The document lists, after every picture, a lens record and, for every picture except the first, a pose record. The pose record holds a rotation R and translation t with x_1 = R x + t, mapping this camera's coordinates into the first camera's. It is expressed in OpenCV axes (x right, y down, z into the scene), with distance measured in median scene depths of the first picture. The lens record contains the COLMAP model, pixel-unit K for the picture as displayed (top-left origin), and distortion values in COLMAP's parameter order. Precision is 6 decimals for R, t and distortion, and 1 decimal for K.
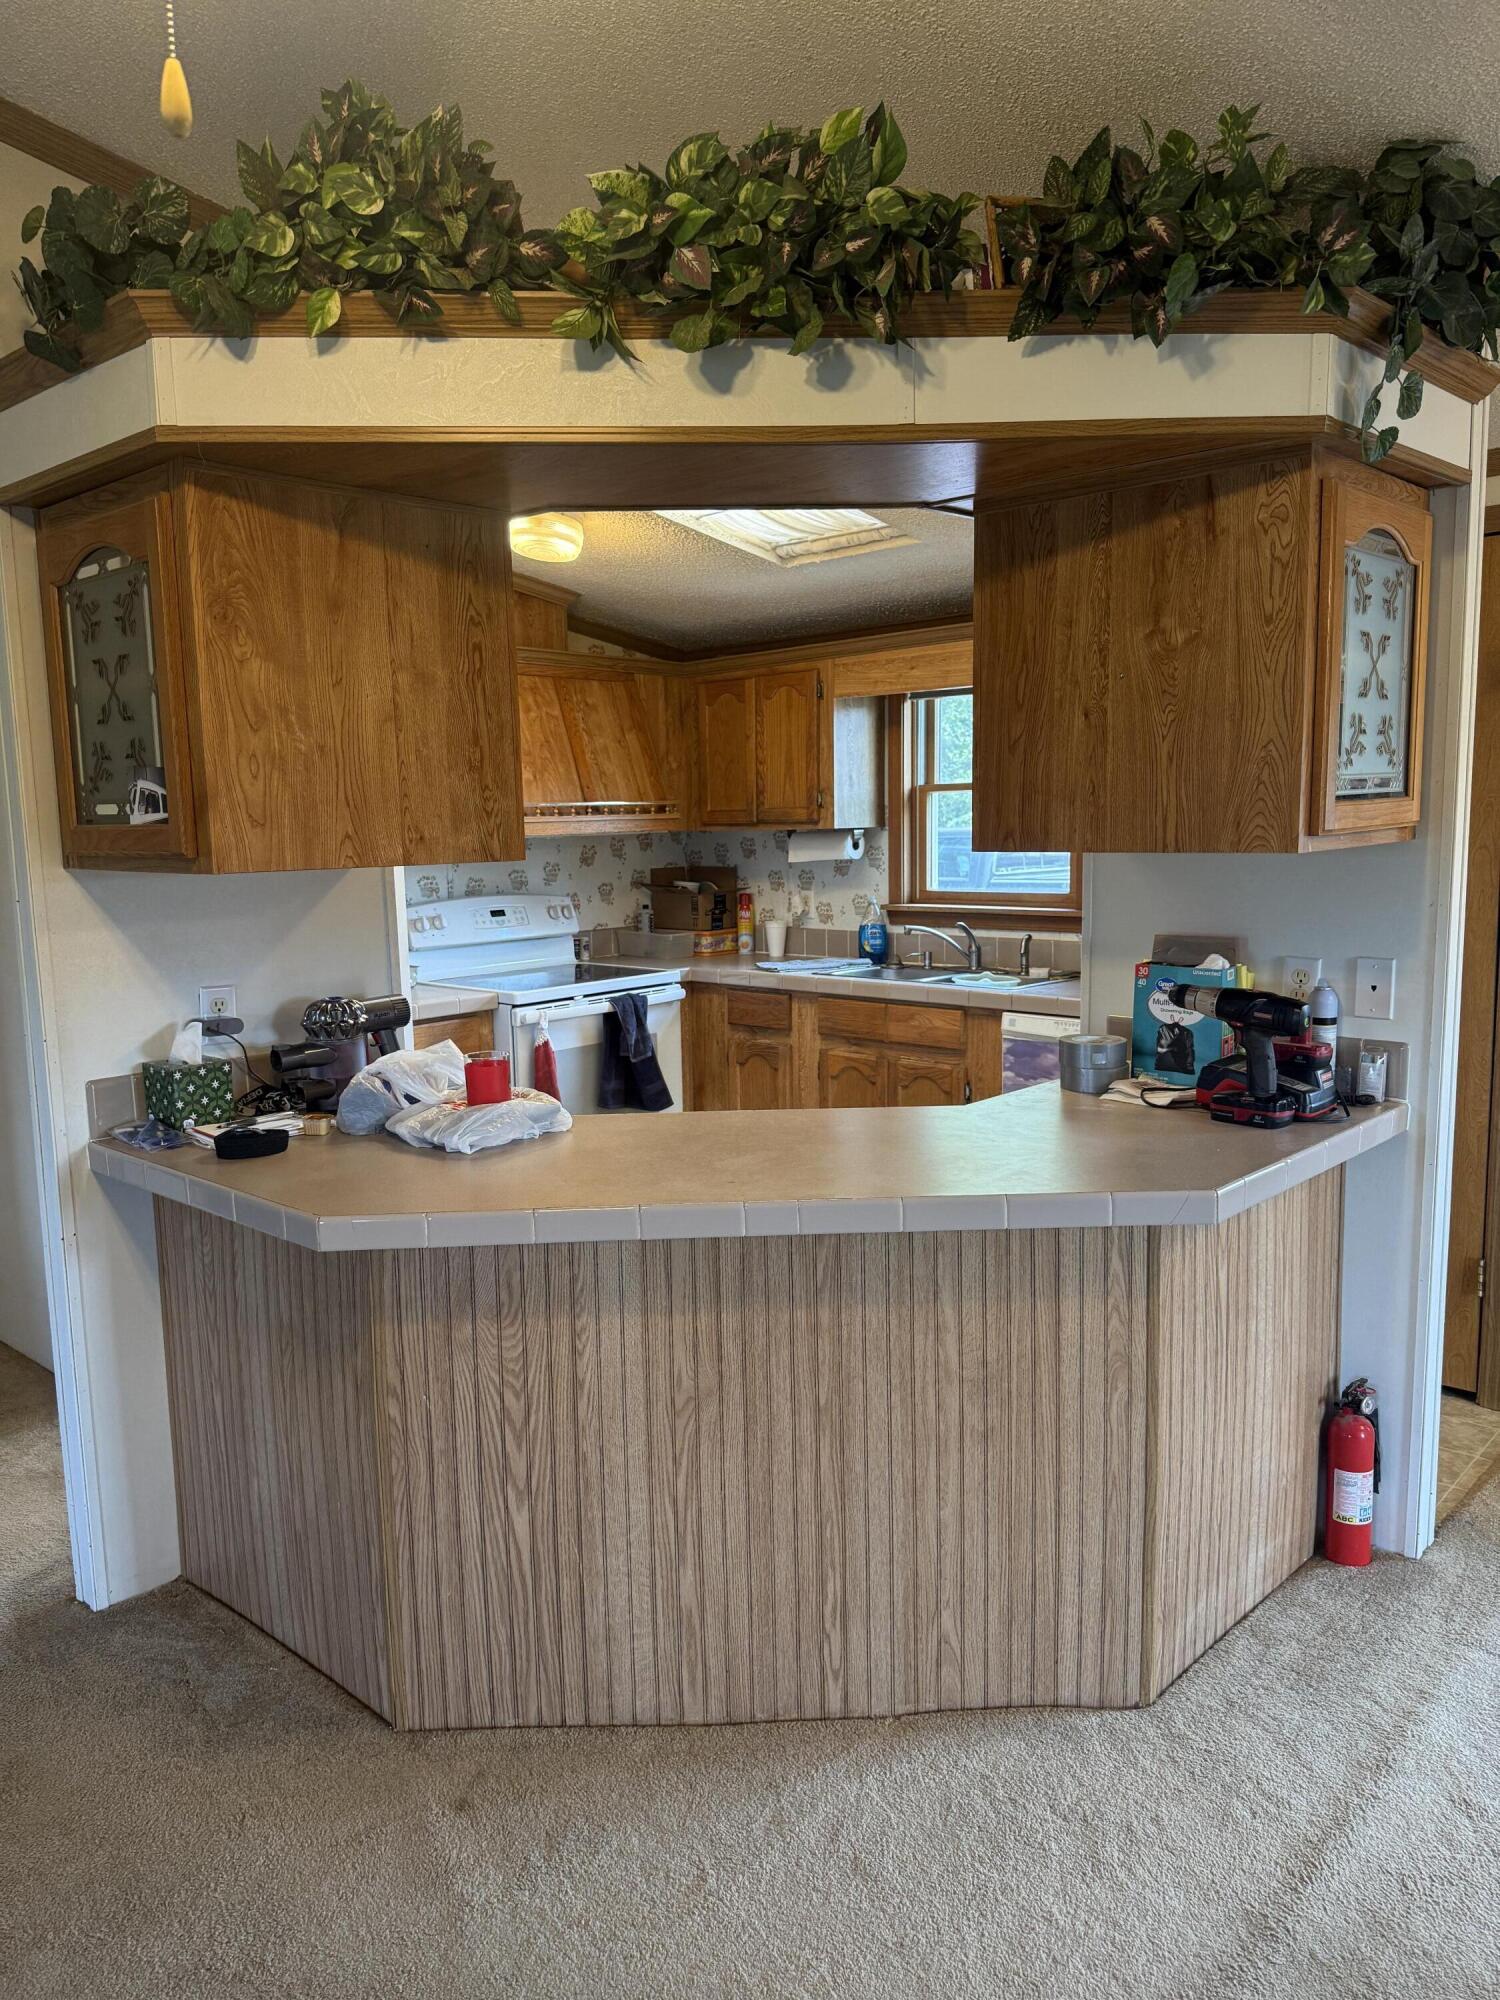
lens RADIAL K [[1425.6, 0, 748.5], [0, 1425.6, 1005.8], [0, 0, 1]] dist [0.021763, -0.024351]
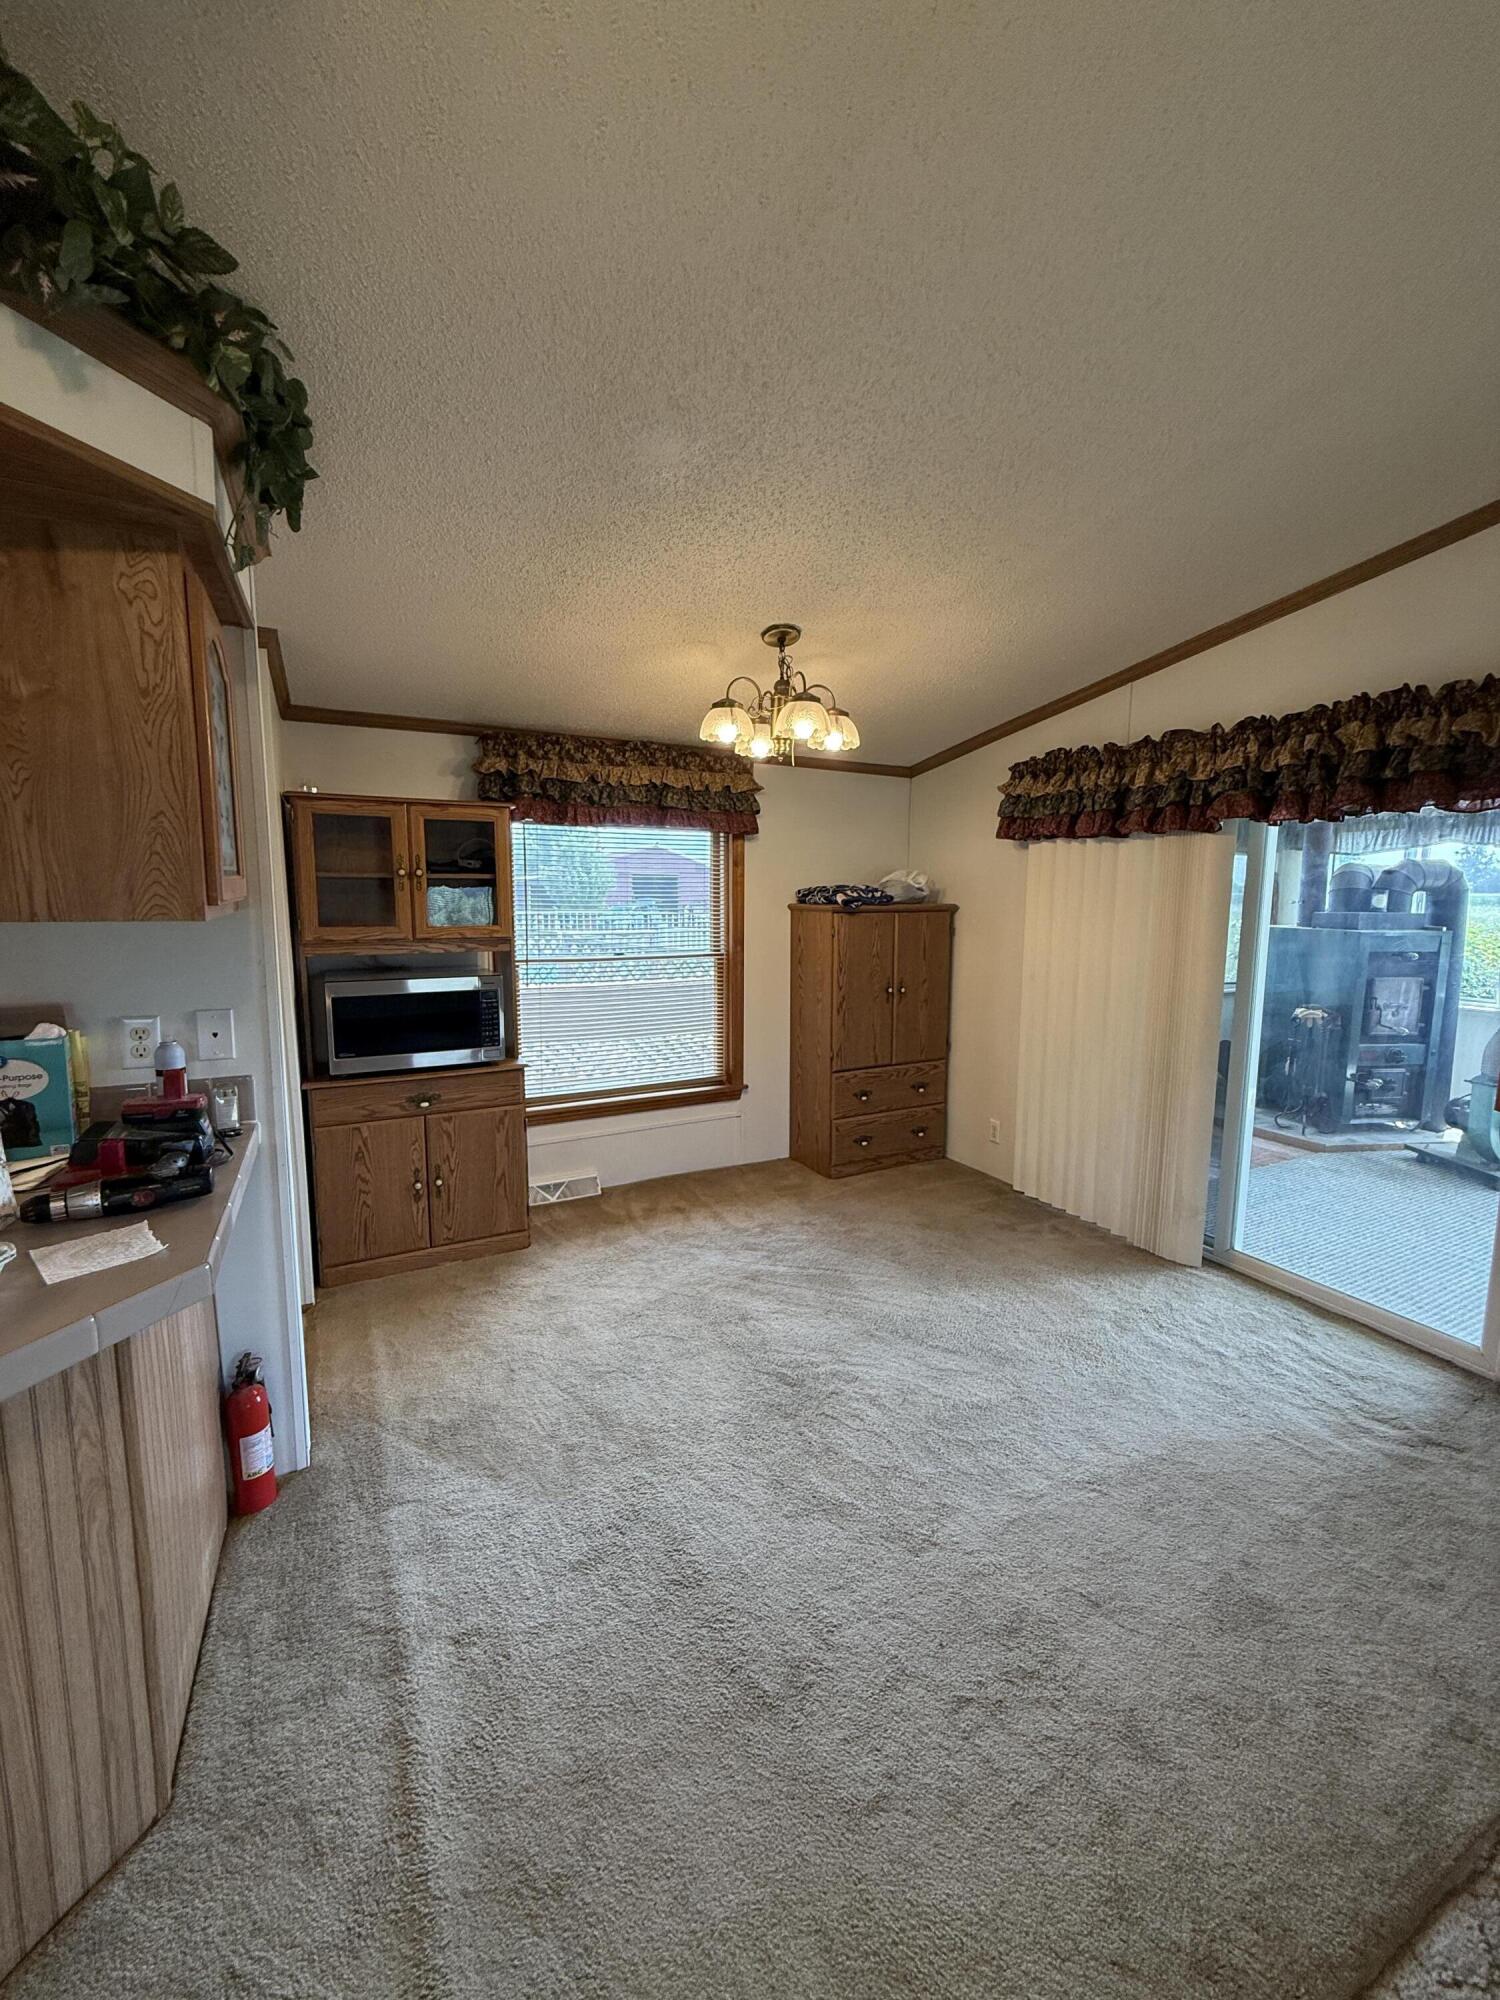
lens RADIAL K [[799.8, 0, 764.3], [0, 799.8, 992.8], [0, 0, 1]] dist [-0.001884, 0.000749]
pose [[0.332189, -0.092122, 0.938703, -0.041897], [0.113977, 0.991847, 0.057003, -0.039328], [-0.936301, 0.088055, 0.339981, 0.404382]]
